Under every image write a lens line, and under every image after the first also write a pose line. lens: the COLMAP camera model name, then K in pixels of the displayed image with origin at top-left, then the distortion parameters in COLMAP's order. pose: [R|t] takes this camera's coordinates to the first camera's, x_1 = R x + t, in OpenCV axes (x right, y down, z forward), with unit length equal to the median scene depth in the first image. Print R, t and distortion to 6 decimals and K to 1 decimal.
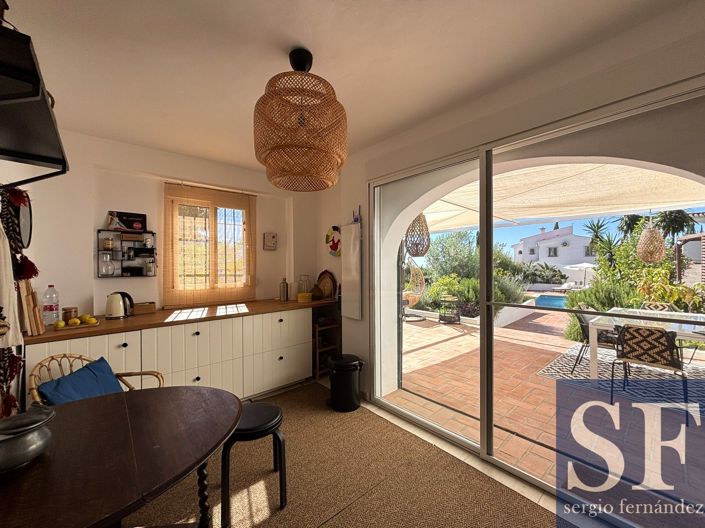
lens RADIAL K [[285.8, 0, 352.5], [0, 285.8, 264.0], [0, 0, 1]] dist [-0.002979, -0.000259]
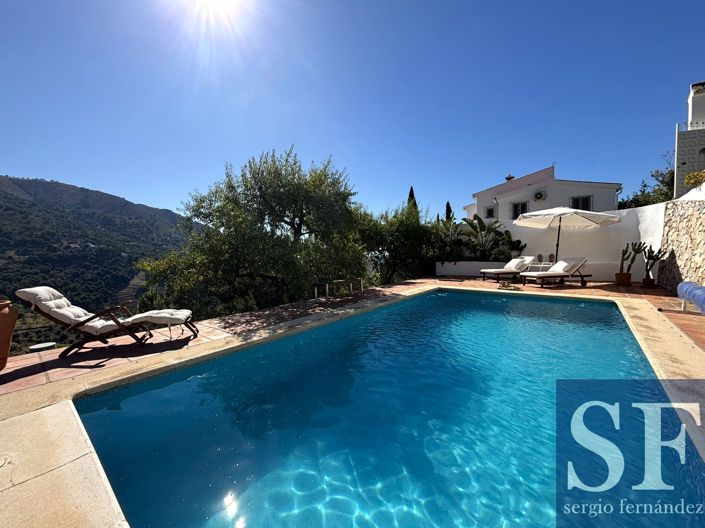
lens RADIAL K [[285.8, 0, 352.5], [0, 285.8, 264.0], [0, 0, 1]] dist [-0.002979, -0.000259]
pose [[0.999908, -0.013123, -0.003452, 0.493462], [0.013268, 0.998847, 0.046132, 0.051172], [0.002842, -0.046174, 0.998929, 0.557844]]
